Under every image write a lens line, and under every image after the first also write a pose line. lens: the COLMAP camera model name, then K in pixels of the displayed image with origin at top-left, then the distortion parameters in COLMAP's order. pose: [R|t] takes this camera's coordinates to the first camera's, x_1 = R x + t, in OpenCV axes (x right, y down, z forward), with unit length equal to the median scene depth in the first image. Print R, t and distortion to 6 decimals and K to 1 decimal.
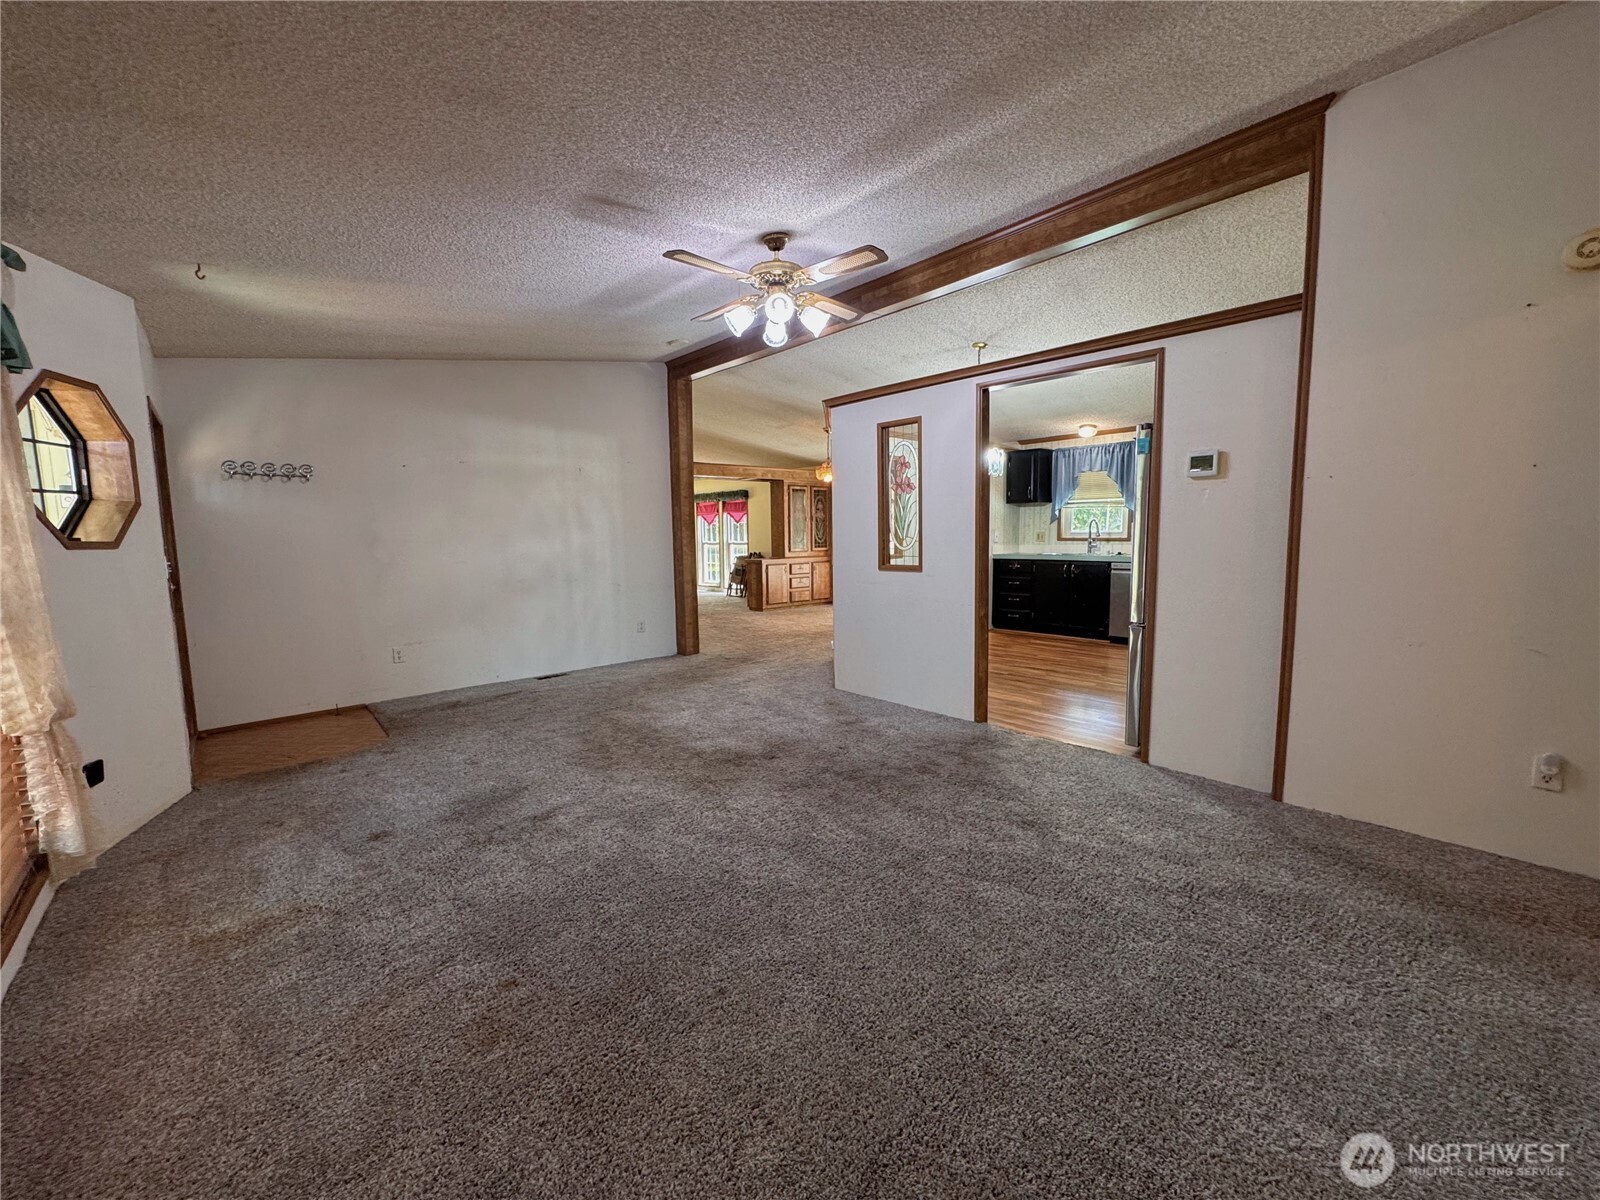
lens RADIAL K [[658.9, 0, 772.7], [0, 658.9, 599.0], [0, 0, 1]] dist [-0.000127, -0.000001]
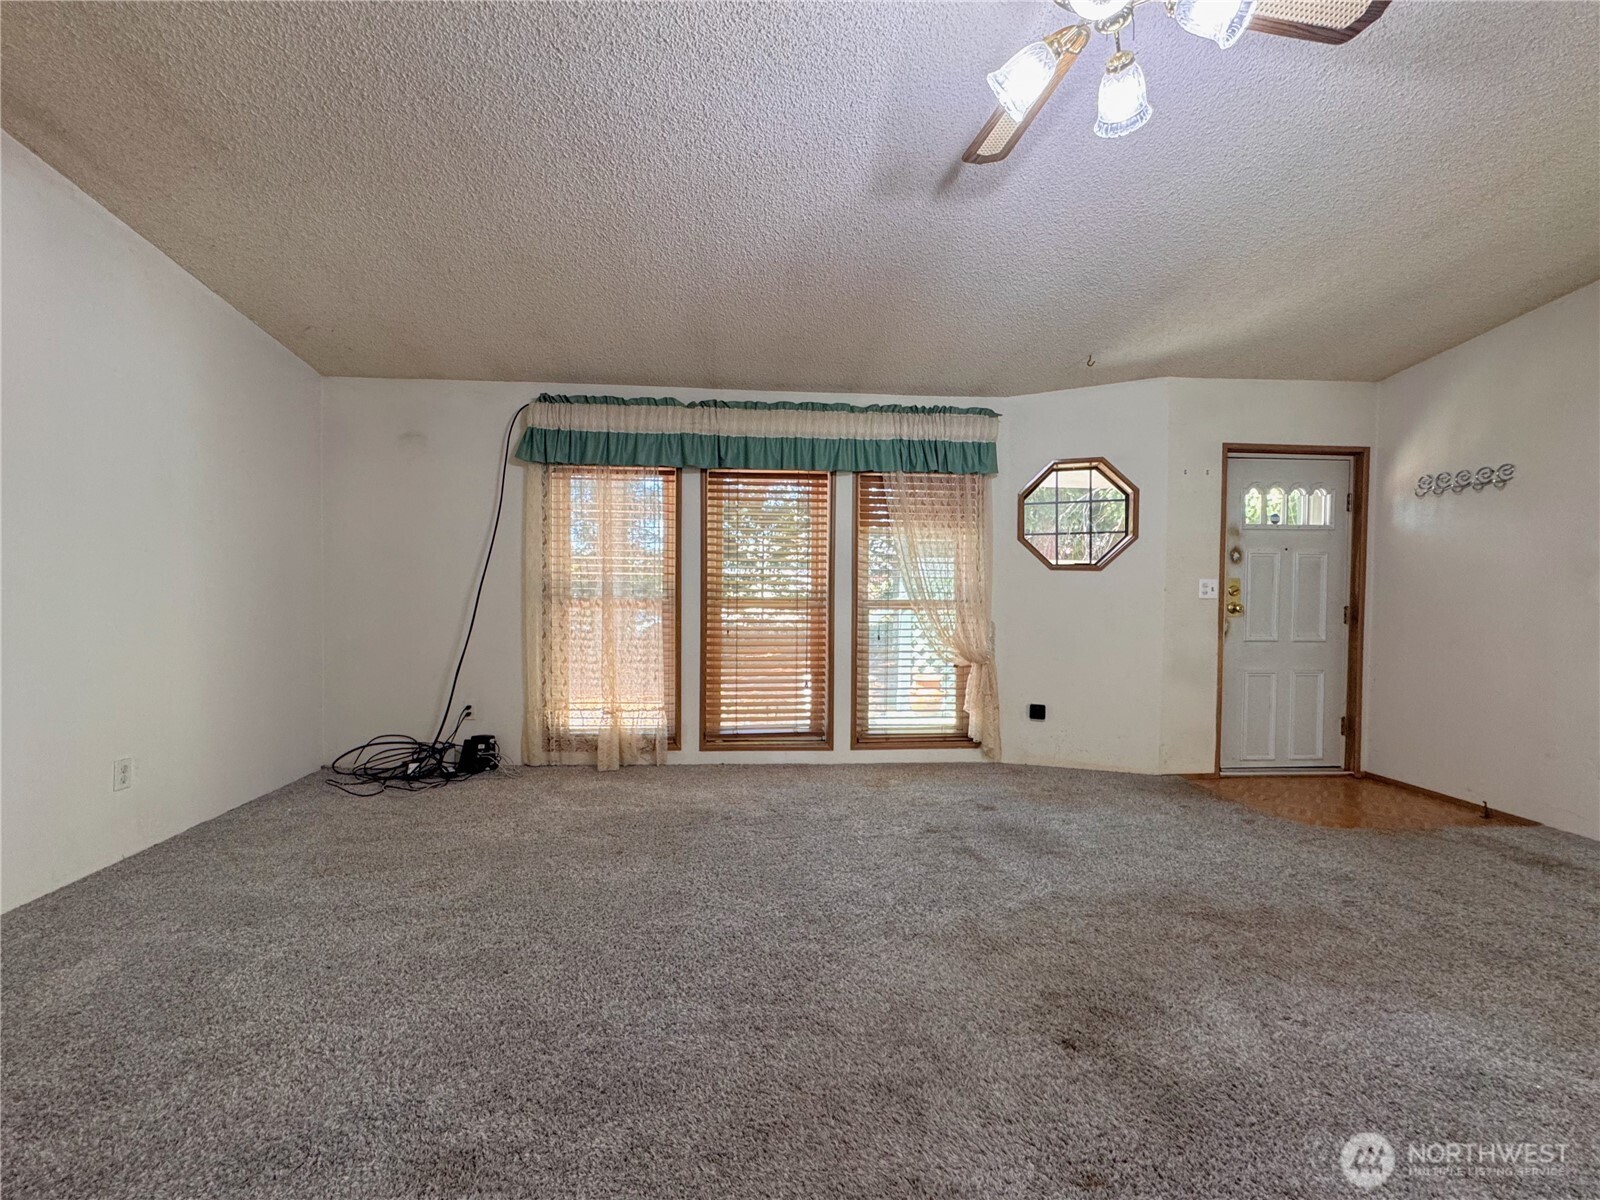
lens RADIAL K [[658.9, 0, 772.7], [0, 658.9, 599.0], [0, 0, 1]] dist [-0.000127, -0.000001]
pose [[-0.585200, 0.034596, -0.810151, 0.439691], [-0.083763, 0.991166, 0.102830, -0.080974], [0.806552, 0.128036, -0.577132, 0.987399]]
